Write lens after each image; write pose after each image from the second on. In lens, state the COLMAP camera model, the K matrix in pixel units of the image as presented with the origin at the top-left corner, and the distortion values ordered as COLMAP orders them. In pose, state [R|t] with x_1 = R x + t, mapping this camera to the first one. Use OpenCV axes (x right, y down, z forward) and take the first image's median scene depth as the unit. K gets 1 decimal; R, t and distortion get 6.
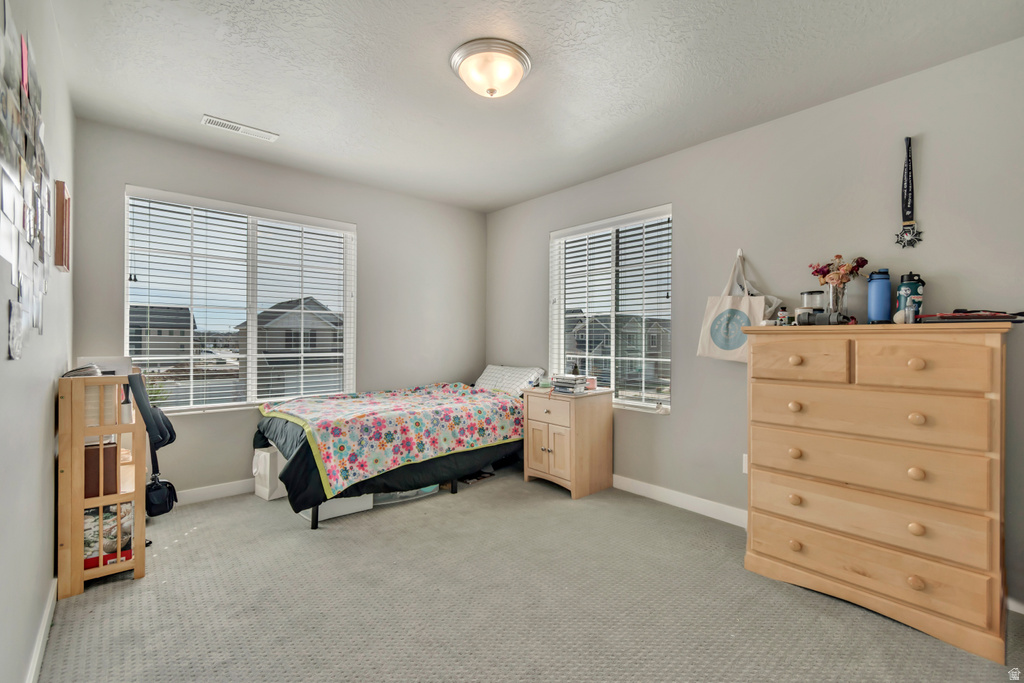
lens RADIAL K [[453.6, 0, 512.8], [0, 453.6, 341.1], [0, 0, 1]] dist [0.004949, -0.001127]
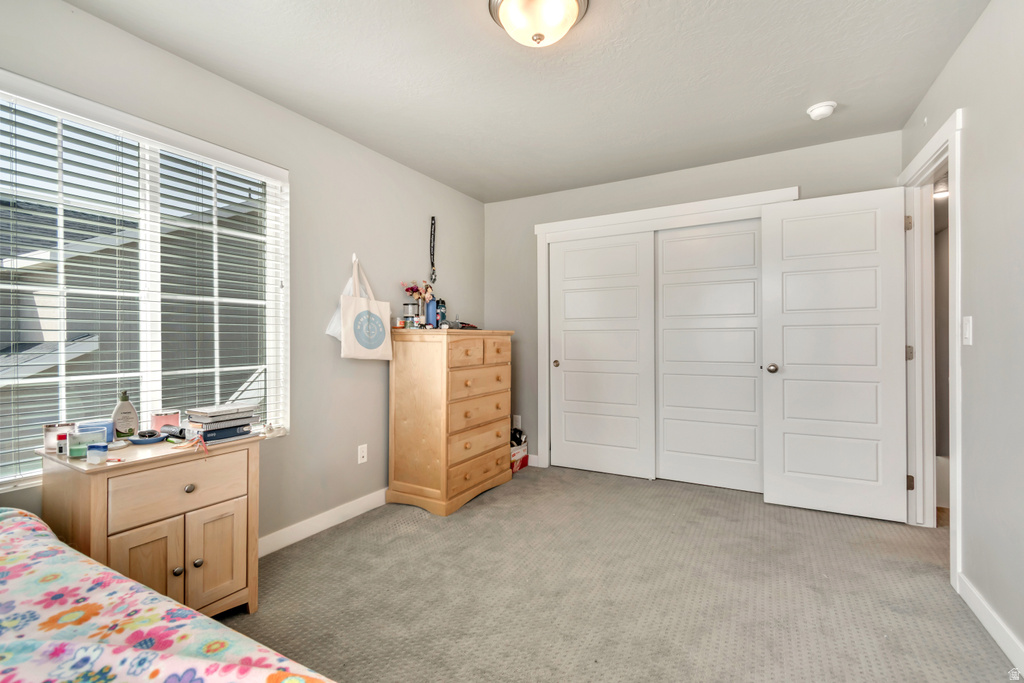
lens RADIAL K [[453.6, 0, 514.7], [0, 453.6, 340.8], [0, 0, 1]] dist [0.004949, -0.001127]
pose [[-0.349162, -0.005928, 0.937044, -0.786723], [0.007855, 0.999926, 0.009253, -0.009545], [-0.937030, 0.010591, -0.349089, 1.302836]]
